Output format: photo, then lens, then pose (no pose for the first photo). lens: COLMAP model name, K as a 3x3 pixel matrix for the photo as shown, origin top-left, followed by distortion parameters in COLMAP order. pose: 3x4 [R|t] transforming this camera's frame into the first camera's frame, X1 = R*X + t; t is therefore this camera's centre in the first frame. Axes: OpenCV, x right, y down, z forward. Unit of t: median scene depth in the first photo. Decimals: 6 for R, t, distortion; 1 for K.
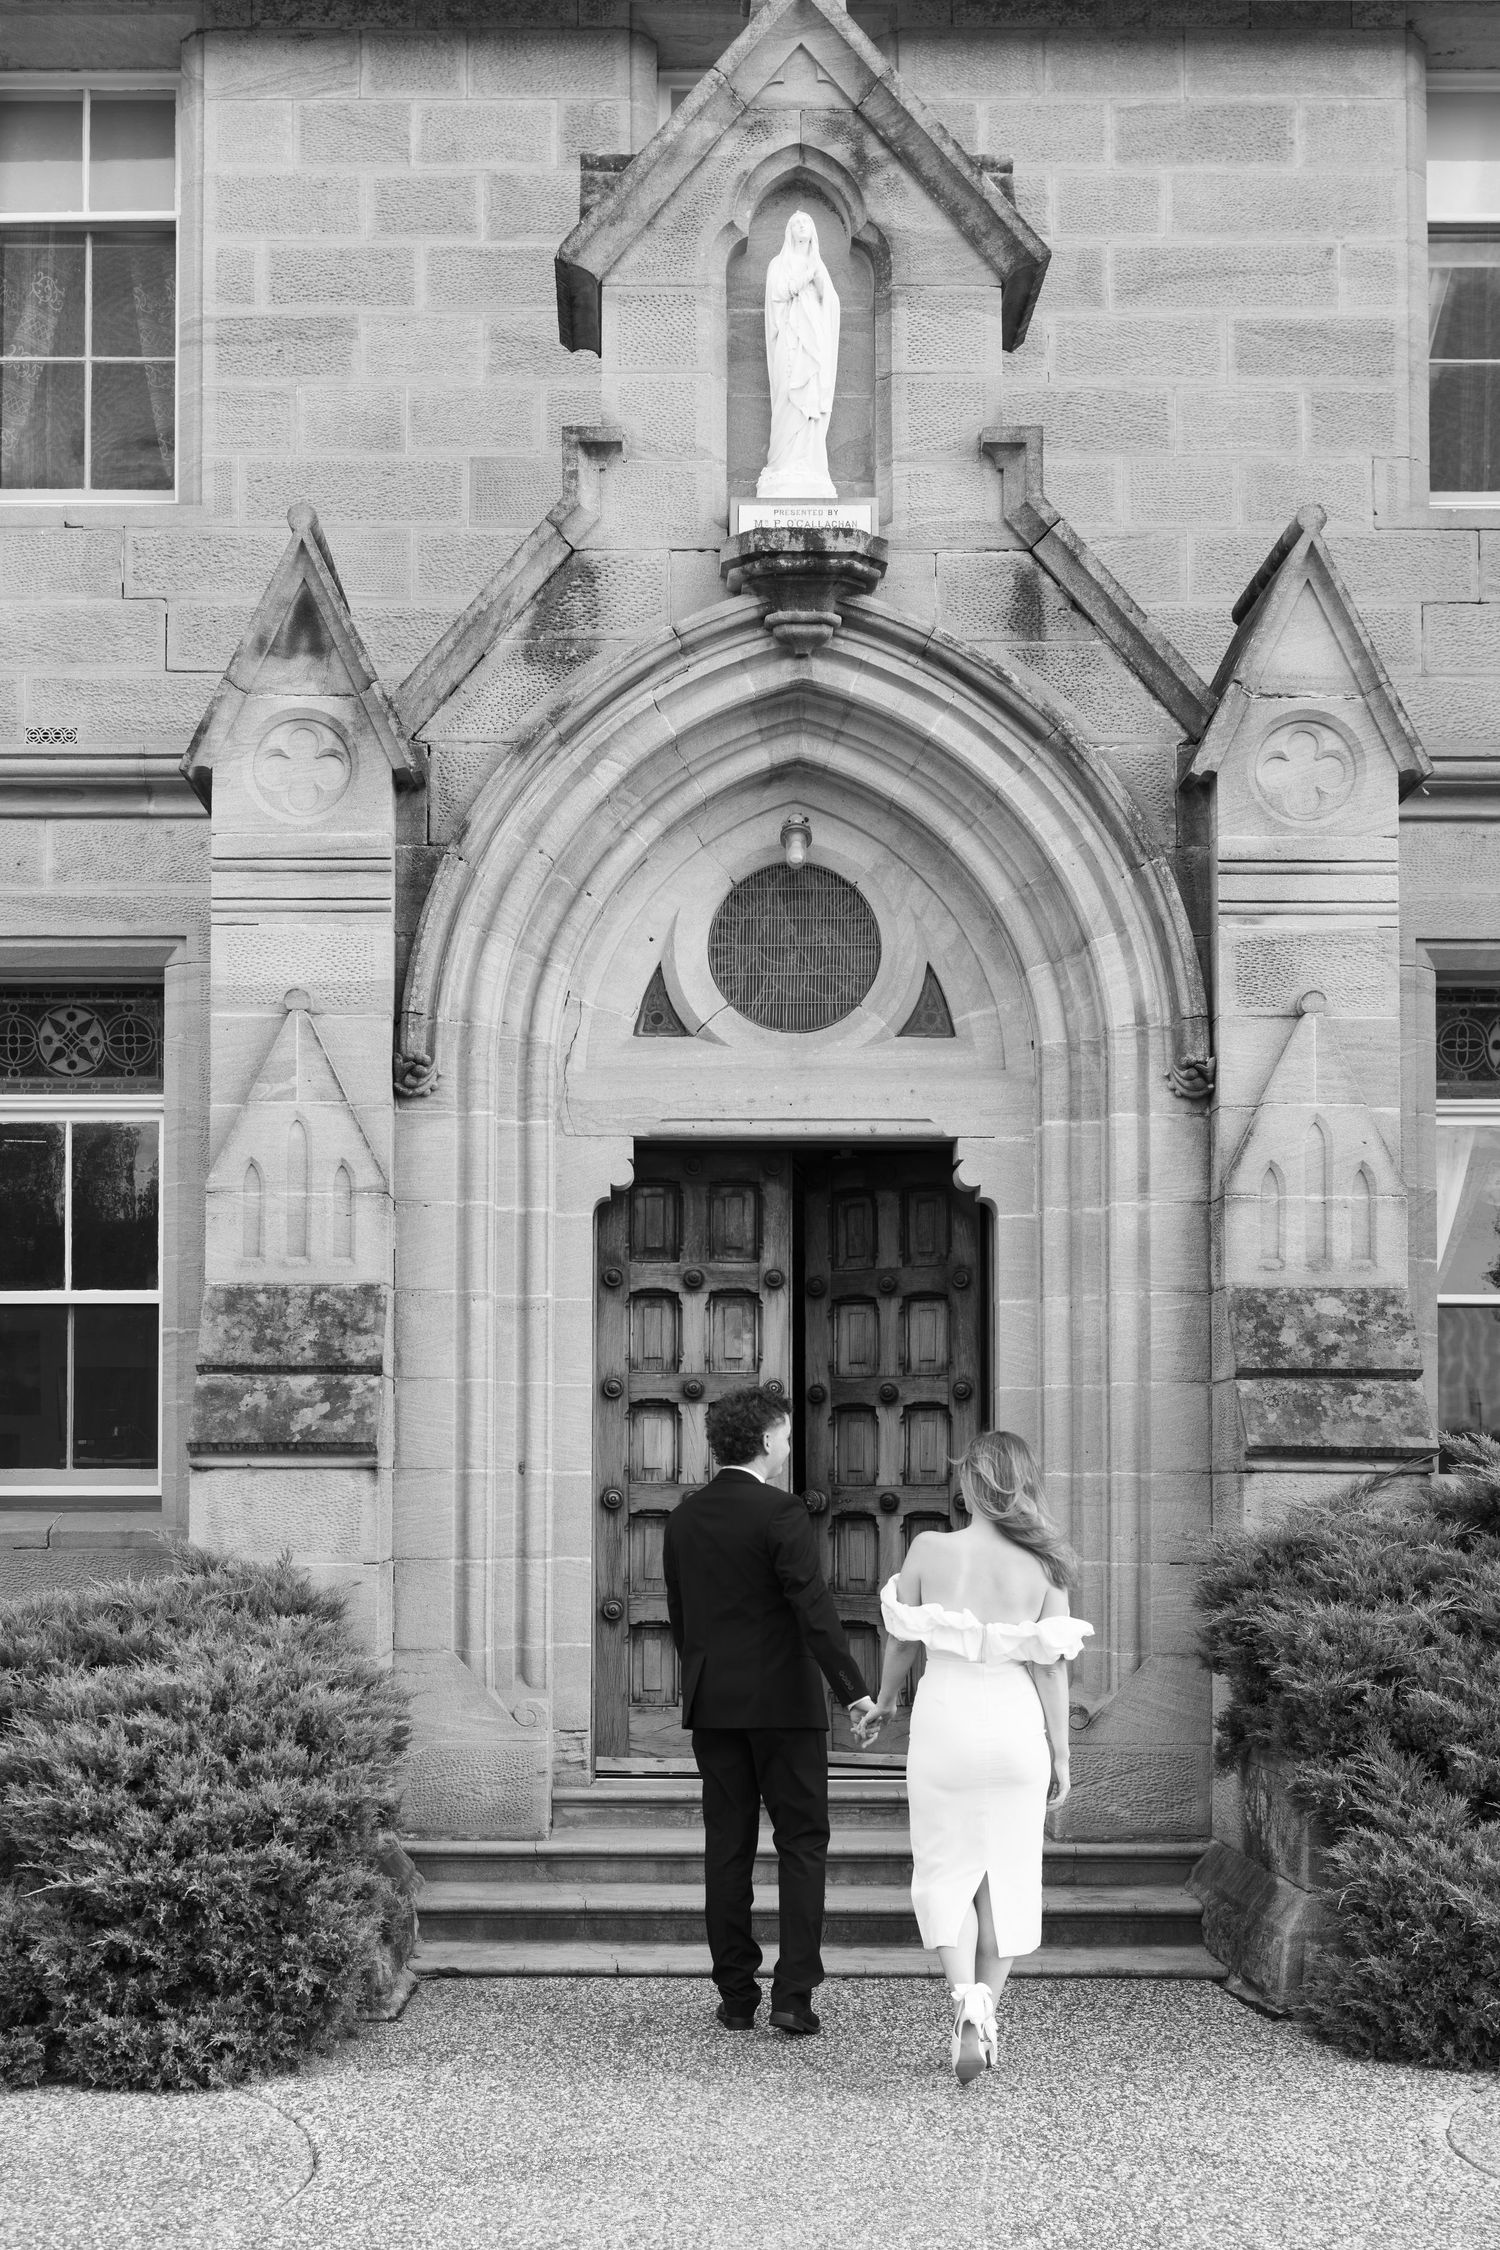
lens RADIAL K [[2597.4, 0, 611.7], [0, 2597.4, 1433.5], [0, 0, 1]] dist [-0.016226, -0.002092]
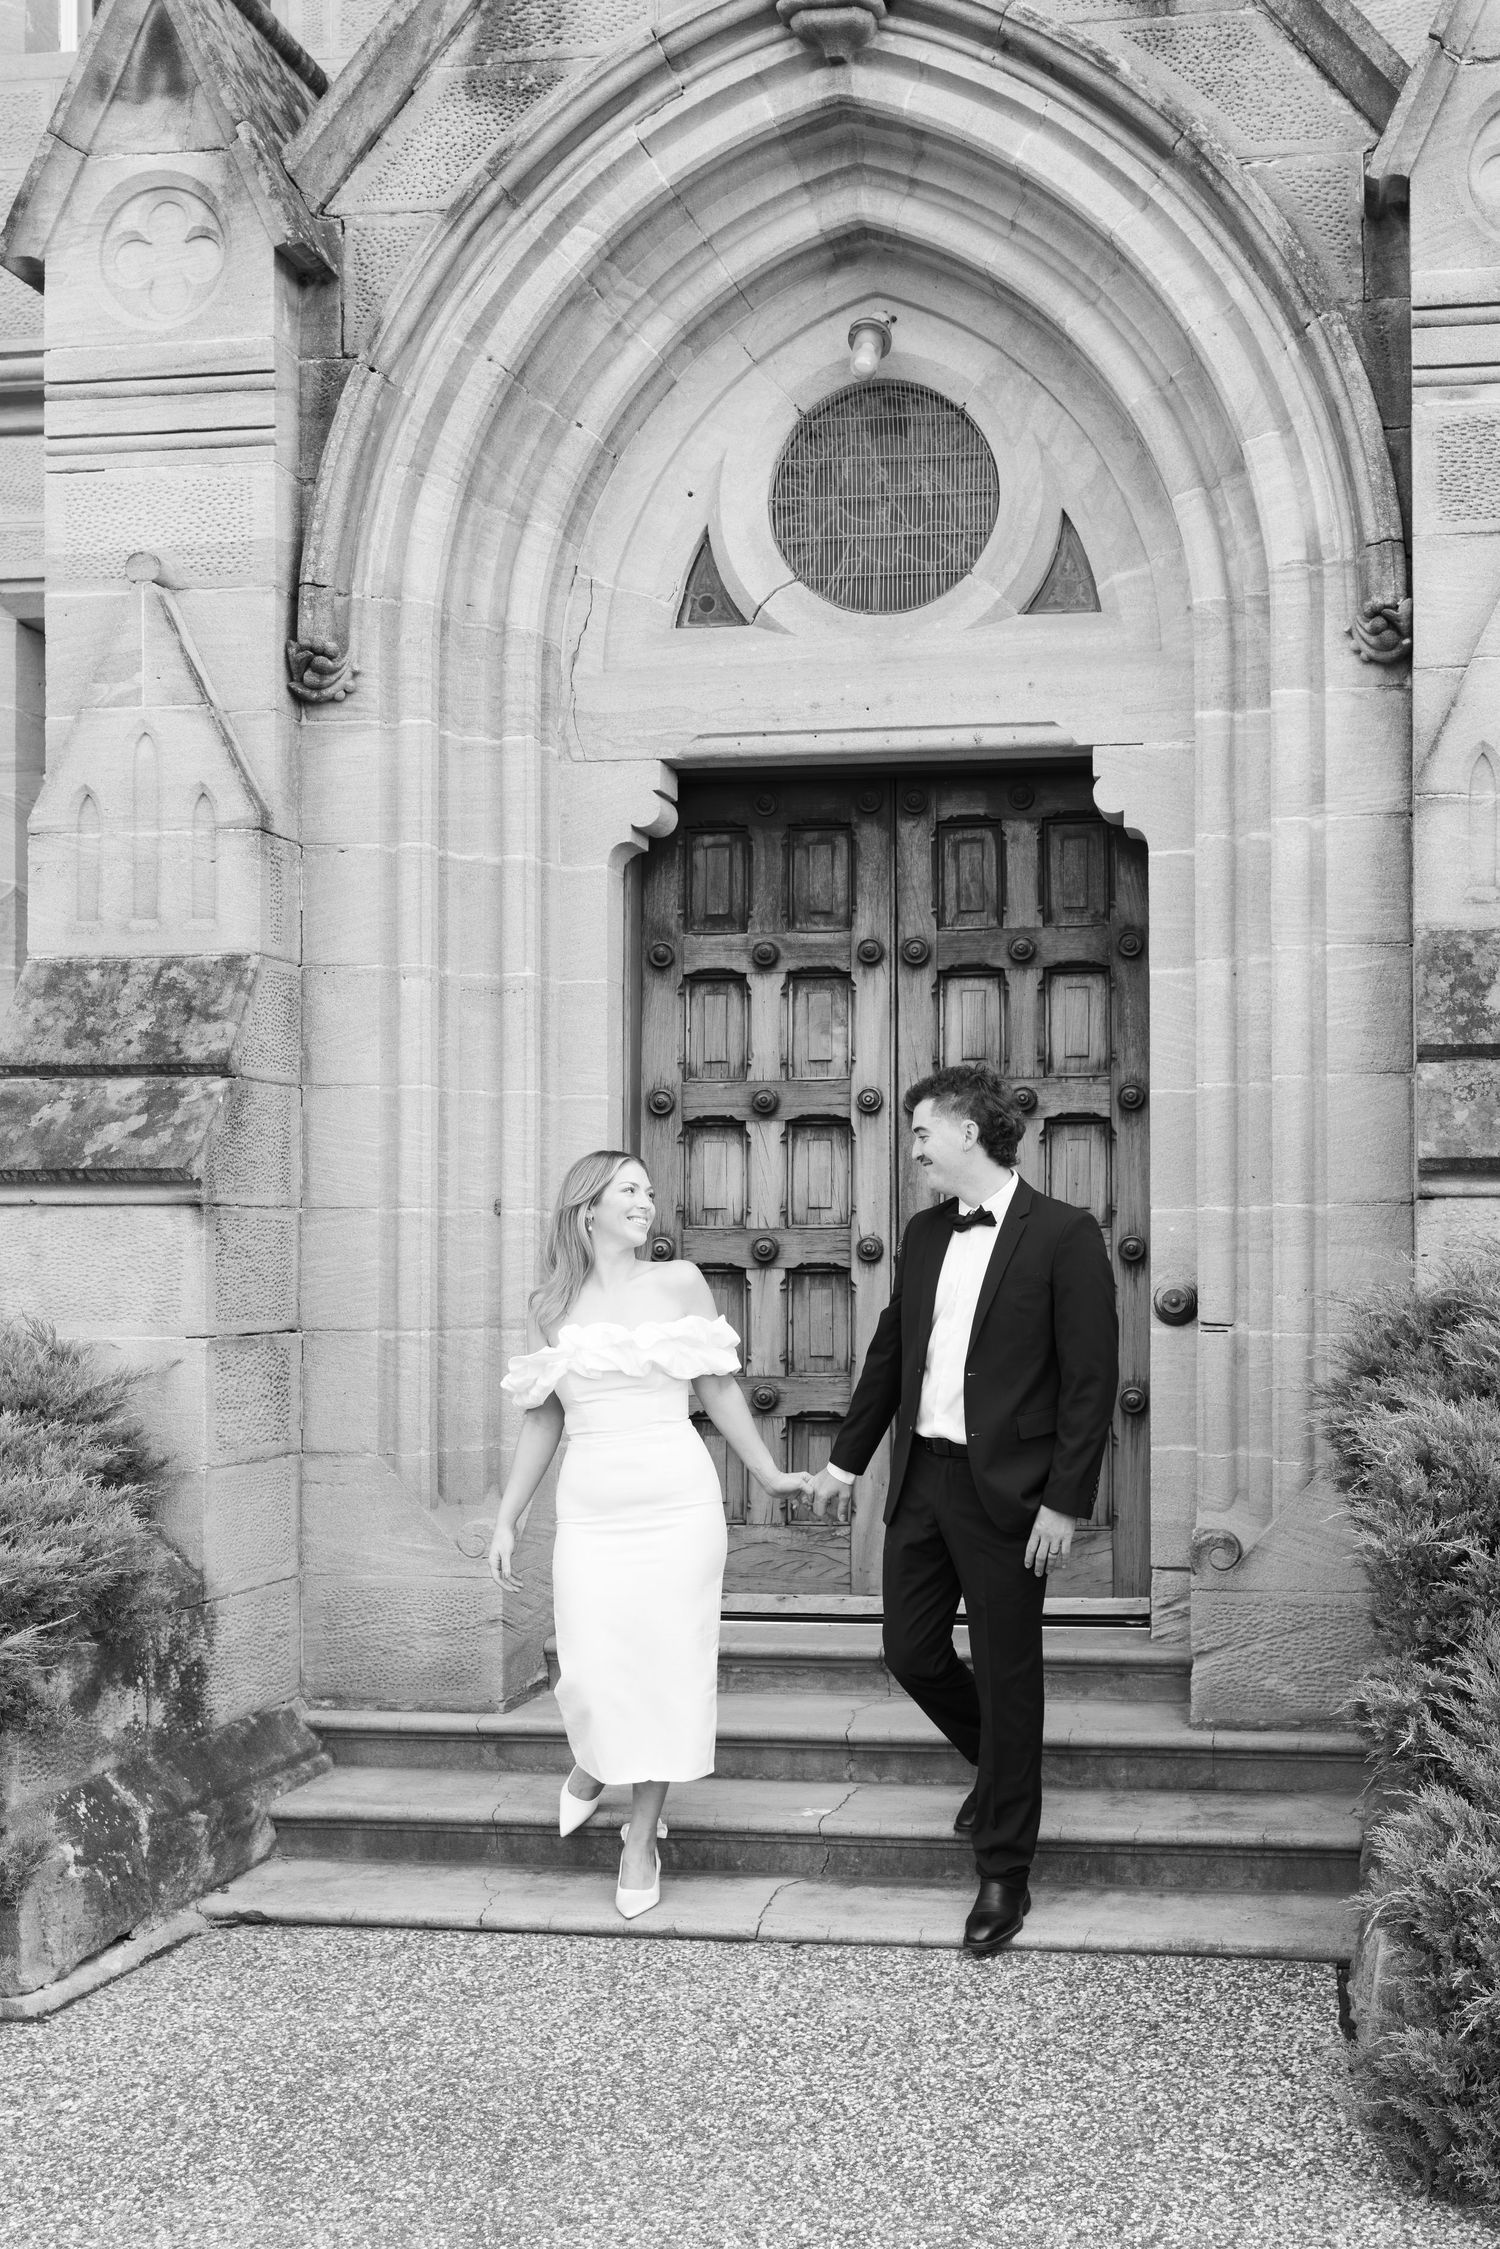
lens RADIAL K [[2314.2, 0, 1057.2], [0, 2314.2, 1257.5], [0, 0, 1]] dist [0.002930, 0.011184]
pose [[0.992448, -0.005930, -0.122526, 0.210375], [0.008423, 0.999768, 0.019843, 0.016425], [0.122380, -0.020725, 0.992267, 0.370150]]
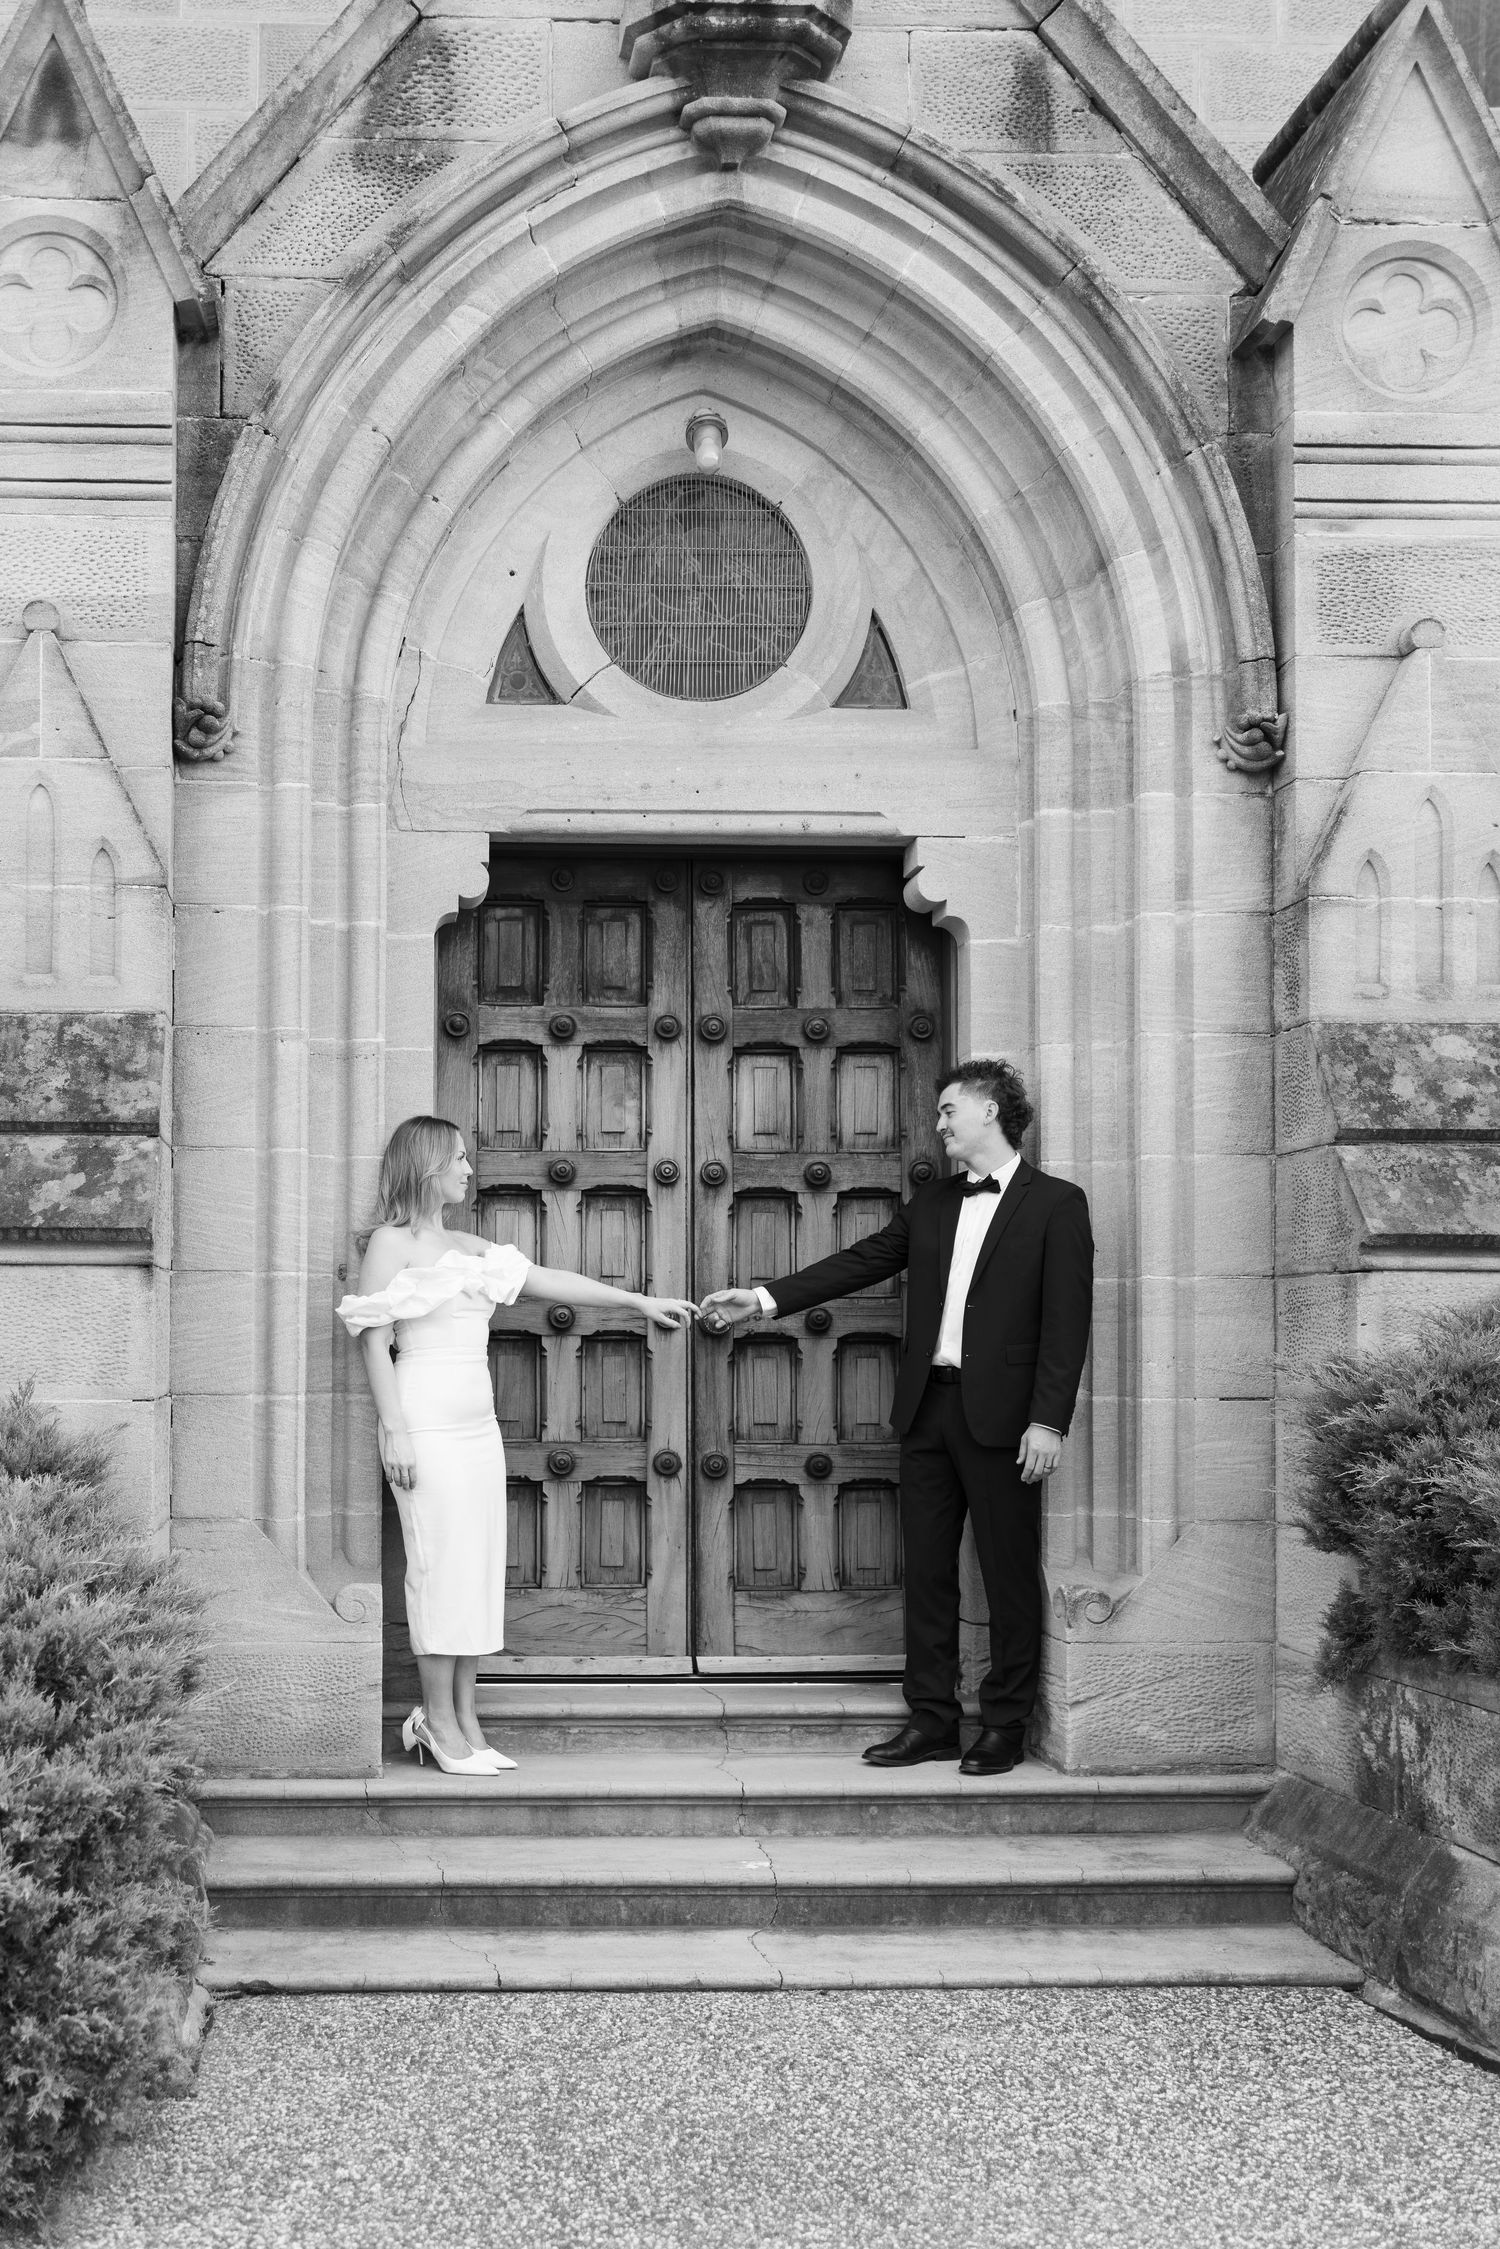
lens RADIAL K [[2309.7, 0, 424.9], [0, 2309.7, 1300.3], [0, 0, 1]] dist [0.014443, -0.004132]
pose [[0.999047, 0.000727, 0.043646, -0.041124], [-0.000913, 0.999991, 0.004252, 0.019151], [-0.043642, -0.004288, 0.999038, 0.346048]]
